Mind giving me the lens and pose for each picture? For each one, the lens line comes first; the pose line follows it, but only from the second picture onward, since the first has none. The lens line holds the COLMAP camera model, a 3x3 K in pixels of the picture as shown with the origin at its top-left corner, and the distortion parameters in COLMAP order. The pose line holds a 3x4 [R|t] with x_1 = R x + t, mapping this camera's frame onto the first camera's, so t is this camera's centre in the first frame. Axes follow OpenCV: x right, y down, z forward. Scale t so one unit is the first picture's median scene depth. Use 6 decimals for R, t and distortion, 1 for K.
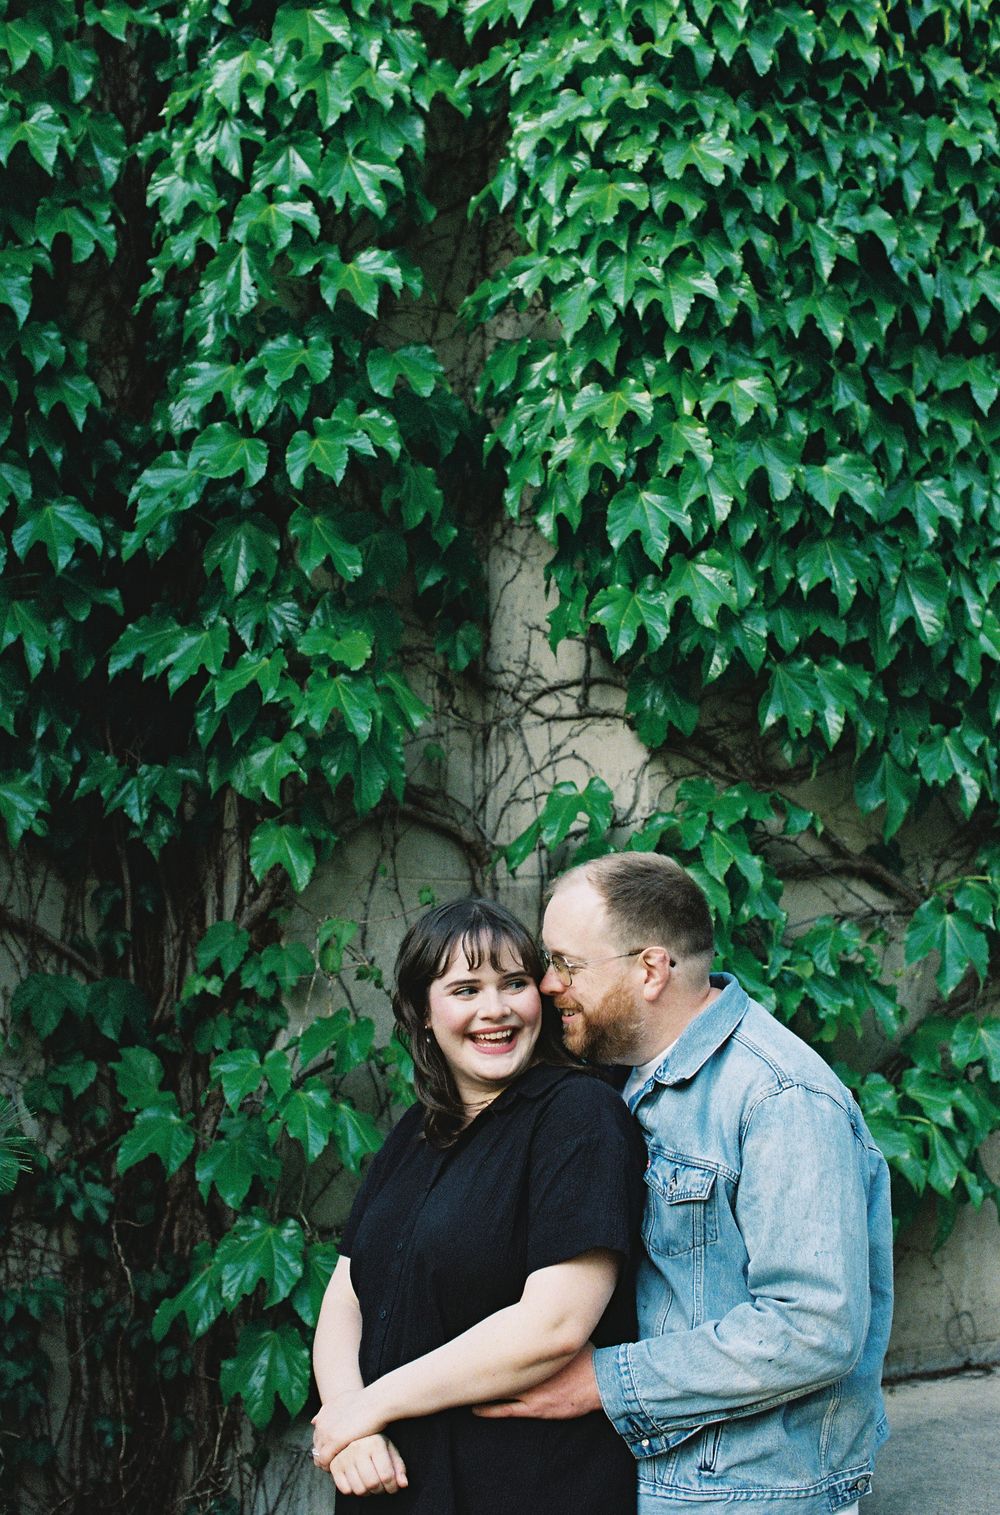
lens RADIAL K [[2707.9, 0, 500.0], [0, 2707.9, 757.5], [0, 0, 1]] dist [-0.001664, 0.019026]
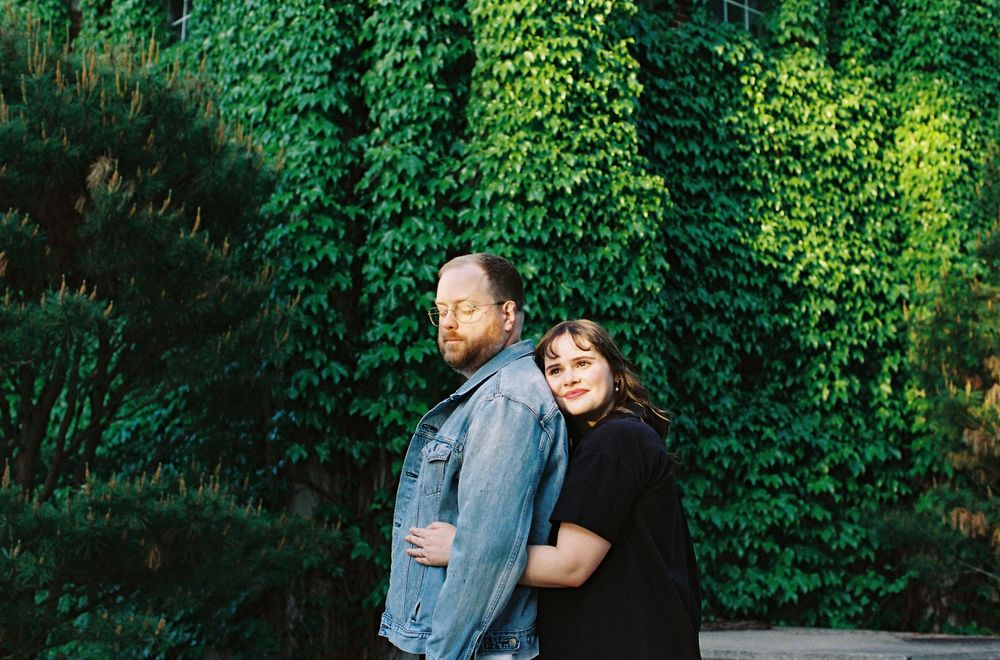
lens RADIAL K [[1787.4, 0, 500.0], [0, 1787.4, 330.0], [0, 0, 1]] dist [-0.001664, 0.019026]
pose [[0.999240, 0.022696, 0.031703, -0.029298], [-0.021384, 0.998925, -0.041130, -0.047934], [-0.032603, 0.040421, 0.998651, -1.247829]]
